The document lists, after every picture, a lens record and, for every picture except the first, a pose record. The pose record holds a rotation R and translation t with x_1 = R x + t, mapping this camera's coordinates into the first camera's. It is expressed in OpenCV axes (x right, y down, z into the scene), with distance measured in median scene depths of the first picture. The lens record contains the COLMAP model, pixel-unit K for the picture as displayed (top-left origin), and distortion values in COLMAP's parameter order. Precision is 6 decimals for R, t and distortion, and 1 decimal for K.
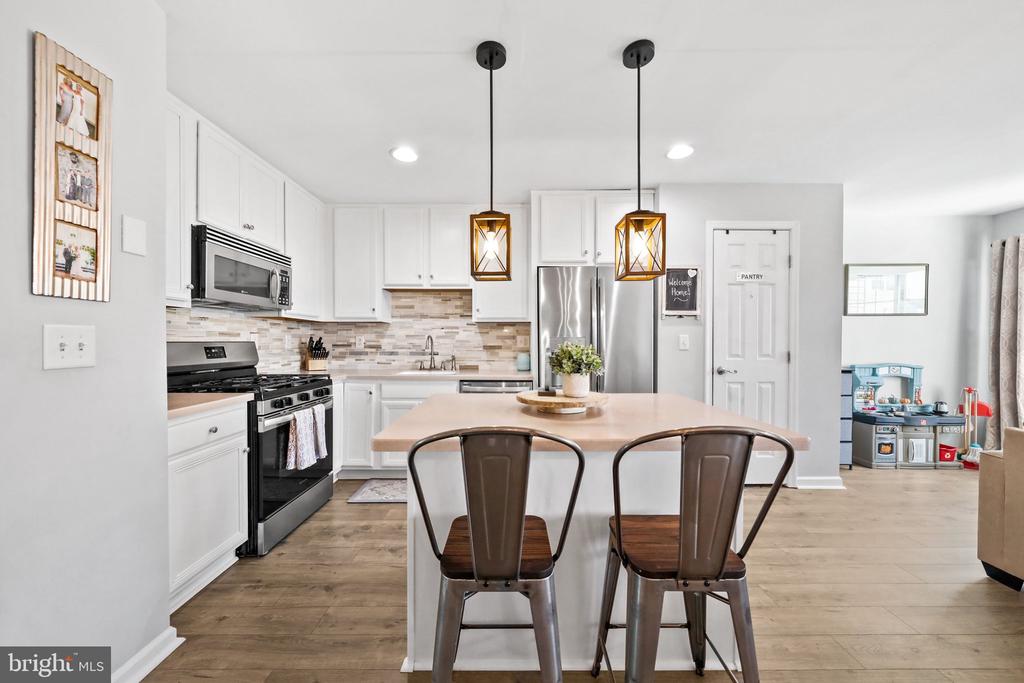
lens RADIAL K [[364.2, 0, 512.1], [0, 364.2, 343.9], [0, 0, 1]] dist [-0.002237, -0.000152]
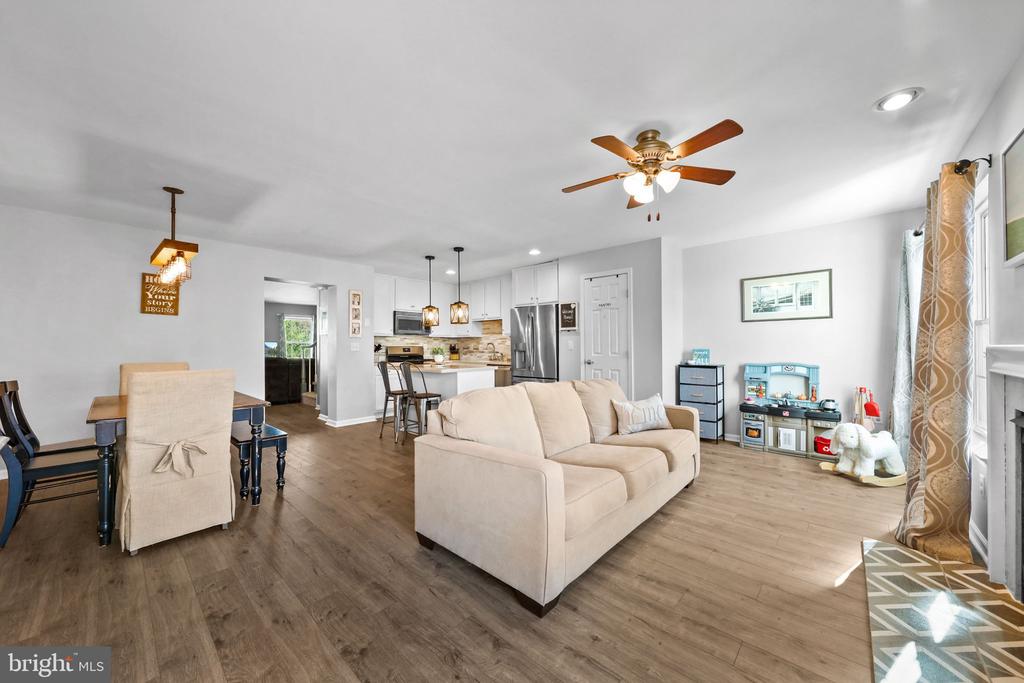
lens RADIAL K [[368.3, 0, 508.8], [0, 368.3, 345.9], [0, 0, 1]] dist [0.000253, -0.000089]
pose [[0.737995, -0.007108, -0.674768, 1.403344], [-0.000069, 0.999944, -0.010609, 0.016167], [0.674806, 0.007876, 0.737953, -0.494440]]
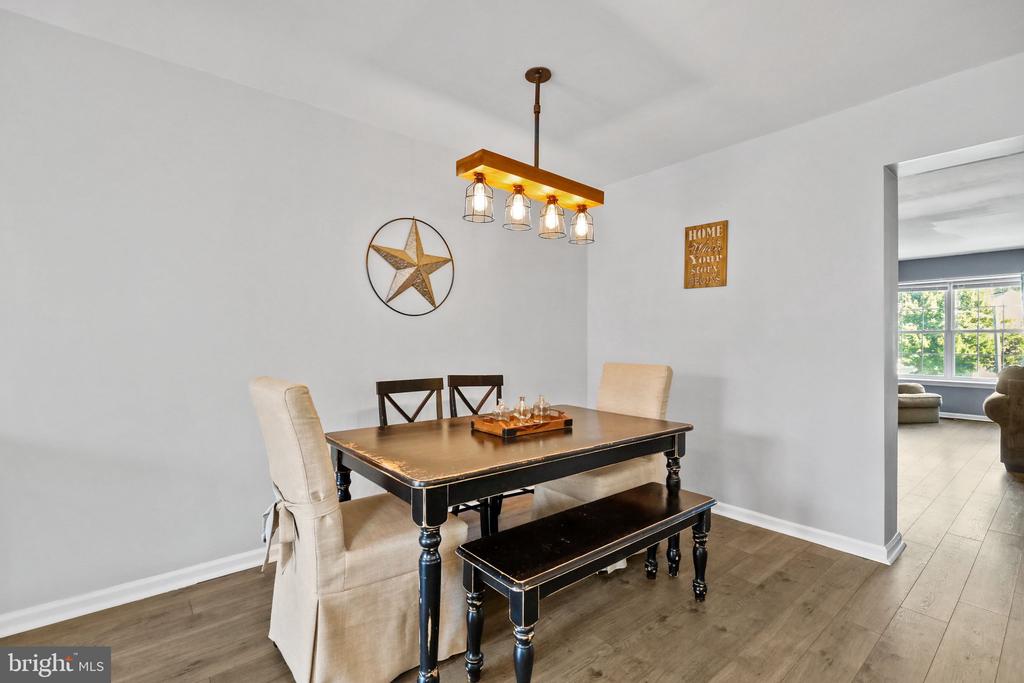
lens RADIAL K [[464.5, 0, 512.0], [0, 464.5, 341.5], [0, 0, 1]] dist [0.000846, -0.000073]
pose [[-0.766588, -0.001404, -0.642138, 0.584123], [-0.007233, 0.999953, 0.006448, 0.007713], [0.642099, 0.009588, -0.766562, 0.170050]]
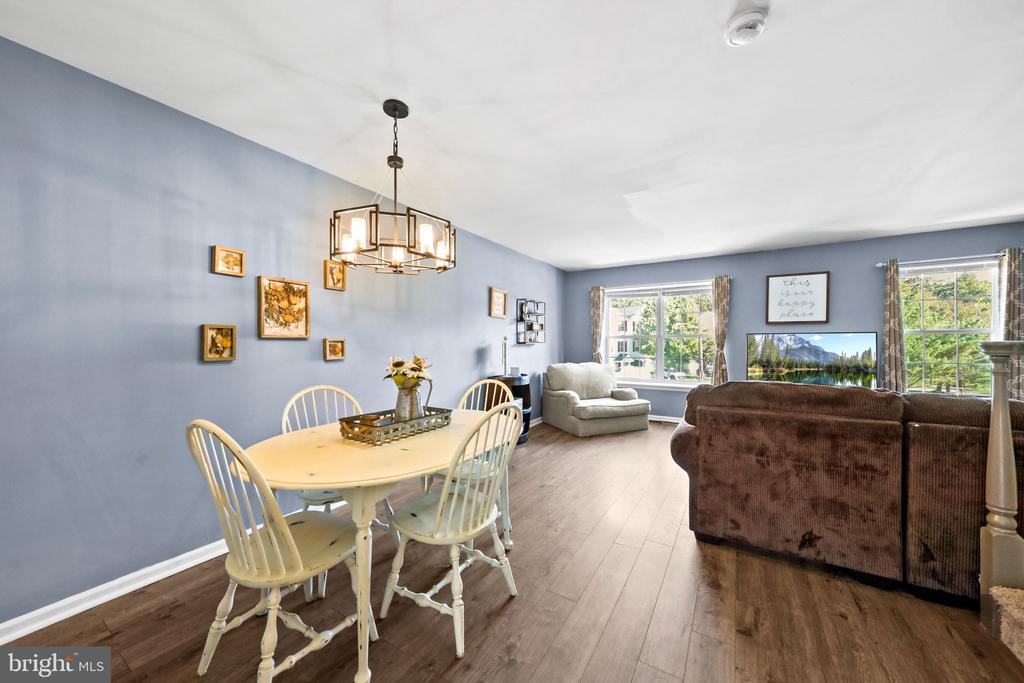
lens RADIAL K [[368.3, 0, 508.8], [0, 368.3, 345.9], [0, 0, 1]] dist [0.000253, -0.000089]
pose [[-0.521469, 0.004622, -0.853258, -0.583988], [-0.005513, 0.999946, 0.008786, -0.006675], [0.853253, 0.009286, -0.521415, 0.120109]]
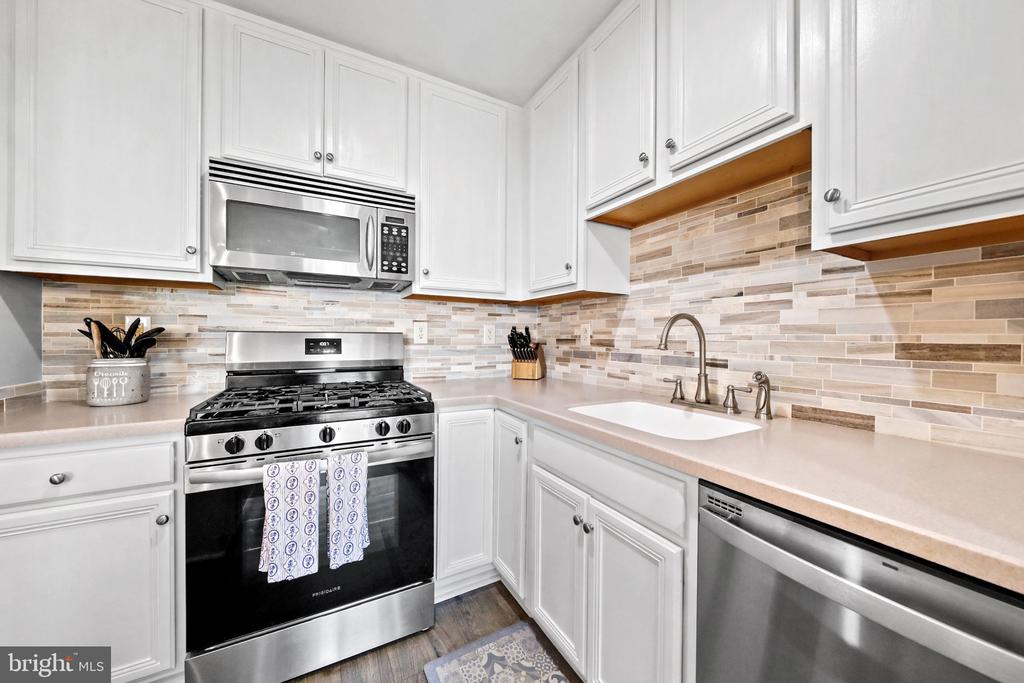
lens RADIAL K [[367.5, 0, 512.6], [0, 367.5, 340.9], [0, 0, 1]] dist [-0.001606, -0.000054]
pose [[0.486283, 0.006444, -0.873778, 0.018654], [-0.009415, 0.999953, 0.002134, 0.005444], [0.873751, 0.007189, 0.486321, 0.765873]]
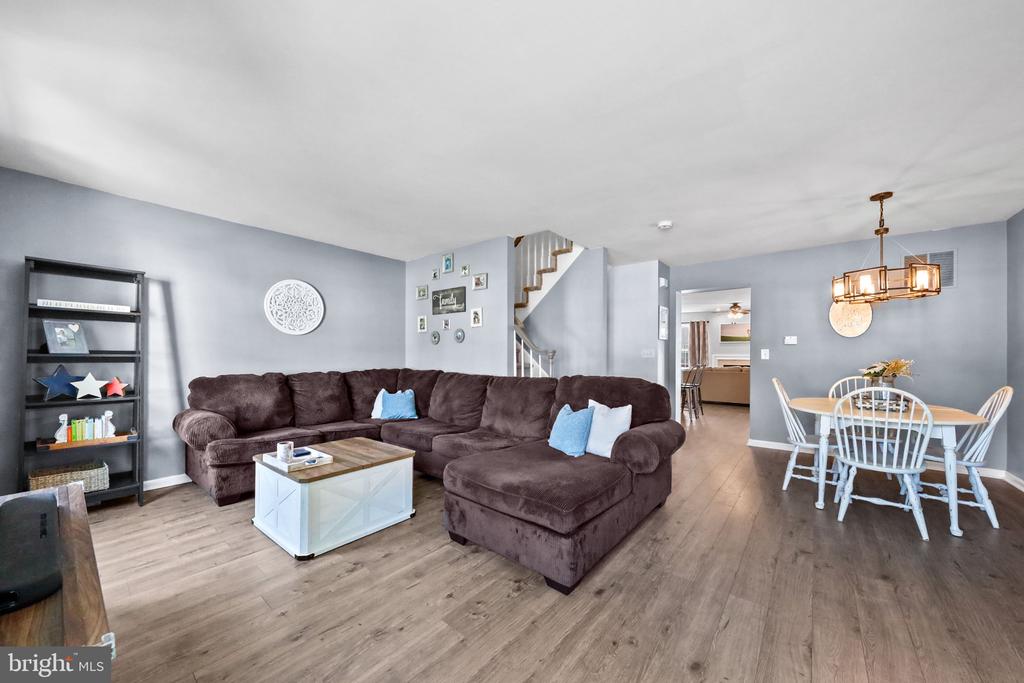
lens RADIAL K [[368.3, 0, 508.8], [0, 368.3, 345.9], [0, 0, 1]] dist [0.000253, -0.000089]
pose [[0.633459, 0.016951, 0.773590, -2.415850], [0.004887, 0.999652, -0.025906, 0.004375], [-0.773760, 0.020191, 0.633156, -0.233754]]
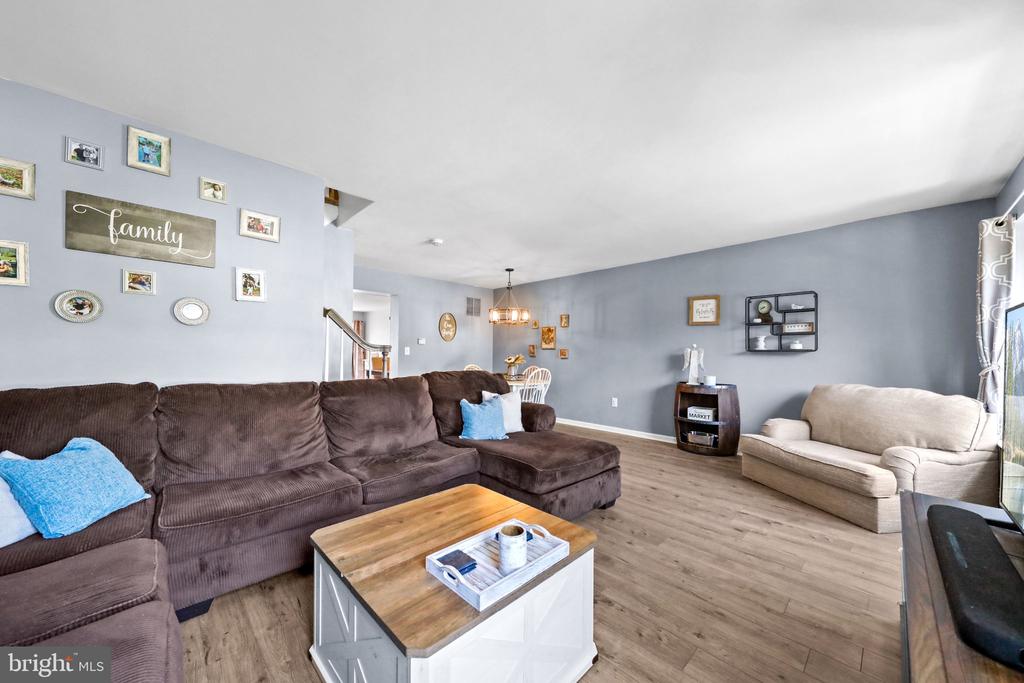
lens RADIAL K [[364.2, 0, 512.1], [0, 364.2, 343.9], [0, 0, 1]] dist [-0.002237, -0.000152]
pose [[-0.691738, 0.010379, 0.722074, -2.384275], [-0.005809, 0.999784, -0.019936, 0.001628], [-0.722125, -0.017985, -0.691529, 0.884846]]
